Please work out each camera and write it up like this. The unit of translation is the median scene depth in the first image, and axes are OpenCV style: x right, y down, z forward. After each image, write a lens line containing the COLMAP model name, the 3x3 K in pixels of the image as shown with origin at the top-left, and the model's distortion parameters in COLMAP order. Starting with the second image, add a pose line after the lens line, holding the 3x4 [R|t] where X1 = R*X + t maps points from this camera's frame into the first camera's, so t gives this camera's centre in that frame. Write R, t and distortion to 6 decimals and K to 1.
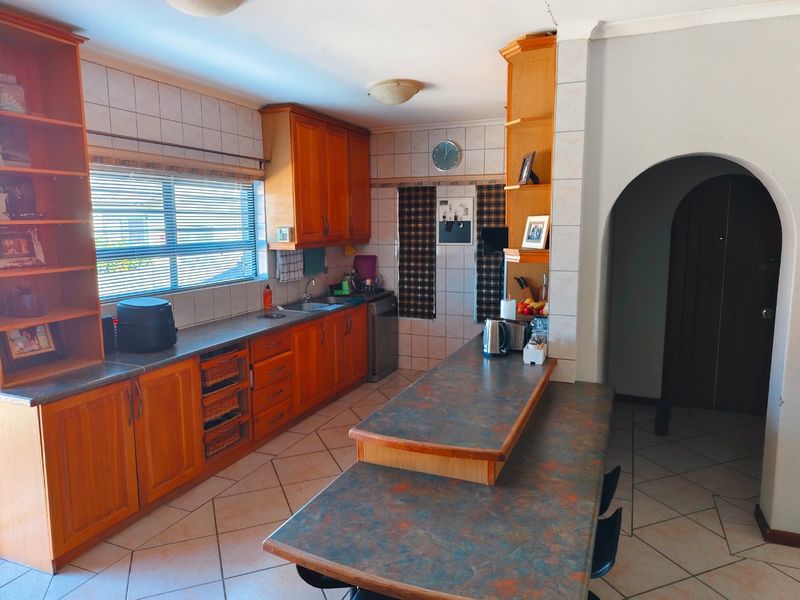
lens RADIAL K [[543.3, 0, 401.0], [0, 543.3, 294.7], [0, 0, 1]] dist [0.009761, 0.001824]
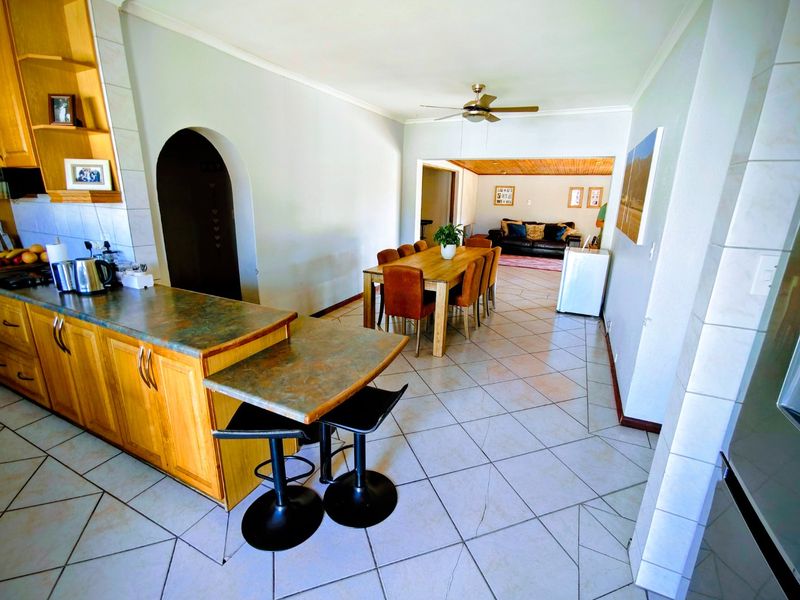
lens RADIAL K [[370.1, 0, 403.6], [0, 370.1, 295.9], [0, 0, 1]] dist [-0.024343, 0.002398]
pose [[0.029112, -0.257739, 0.965776, -0.528792], [0.088586, 0.963049, 0.254341, -0.010474], [-0.995643, 0.078150, 0.050868, 0.372867]]
